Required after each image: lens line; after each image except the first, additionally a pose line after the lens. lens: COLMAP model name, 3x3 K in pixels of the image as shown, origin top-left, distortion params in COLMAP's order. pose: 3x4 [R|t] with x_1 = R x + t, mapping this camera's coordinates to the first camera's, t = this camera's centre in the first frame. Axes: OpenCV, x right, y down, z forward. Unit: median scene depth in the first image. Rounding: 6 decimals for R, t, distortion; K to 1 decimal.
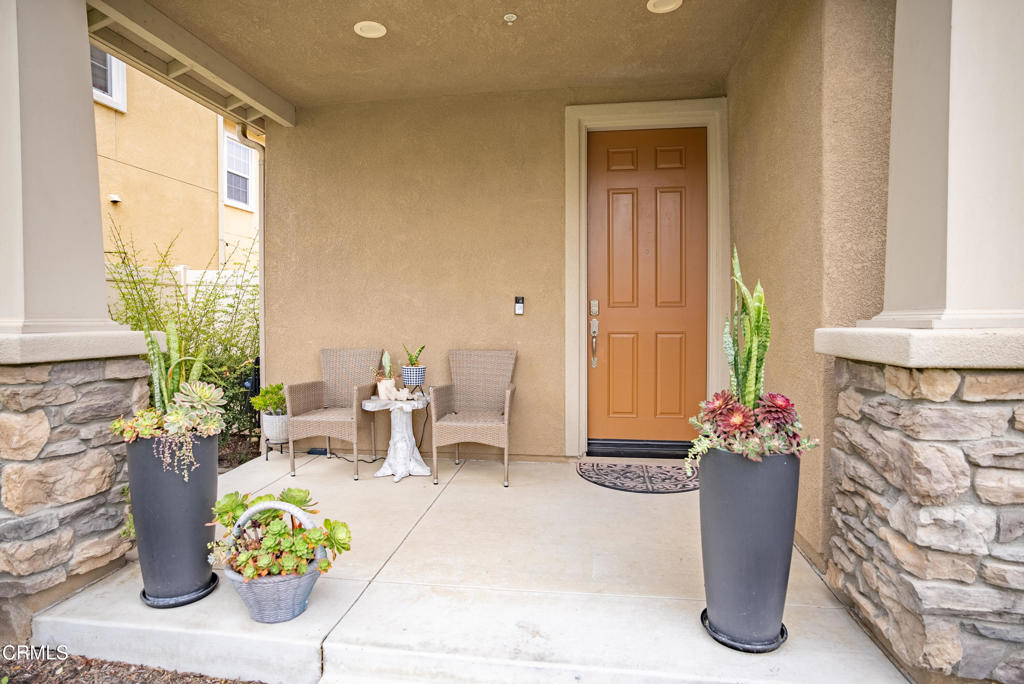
lens RADIAL K [[569.8, 0, 503.2], [0, 569.8, 335.4], [0, 0, 1]] dist [-0.031588, 0.001298]
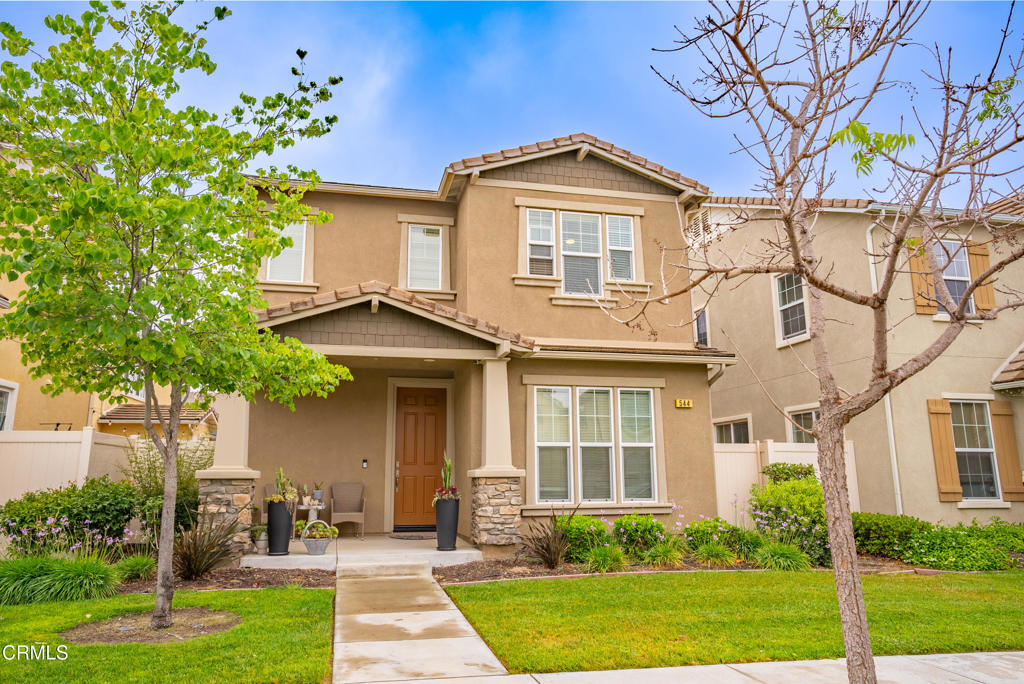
lens RADIAL K [[704.3, 0, 510.9], [0, 704.3, 347.5], [0, 0, 1]] dist [0.011183, 0.004093]
pose [[0.924985, 0.074011, 0.372727, -0.539852], [0.007578, 0.977062, -0.212819, 0.102082], [-0.379928, 0.199679, 0.903207, -1.925205]]
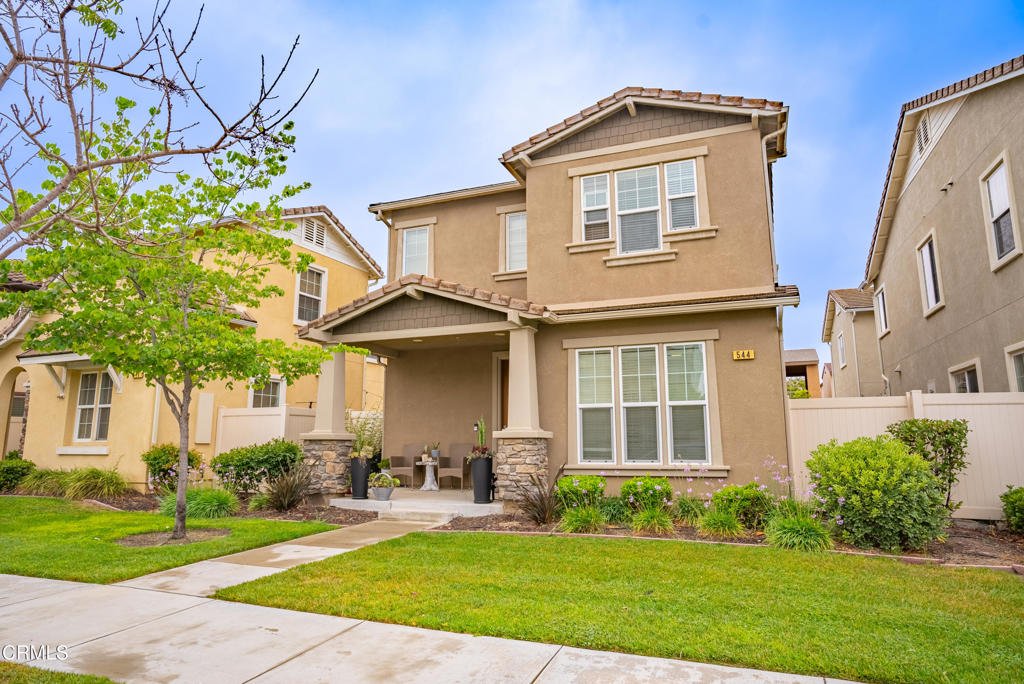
lens RADIAL K [[631.4, 0, 506.3], [0, 631.4, 340.0], [0, 0, 1]] dist [-0.007660, 0.003016]
pose [[0.977264, -0.029896, -0.209910, 0.833605], [-0.010503, 0.981969, -0.188749, 0.106621], [0.211768, 0.186662, 0.959329, -1.939136]]
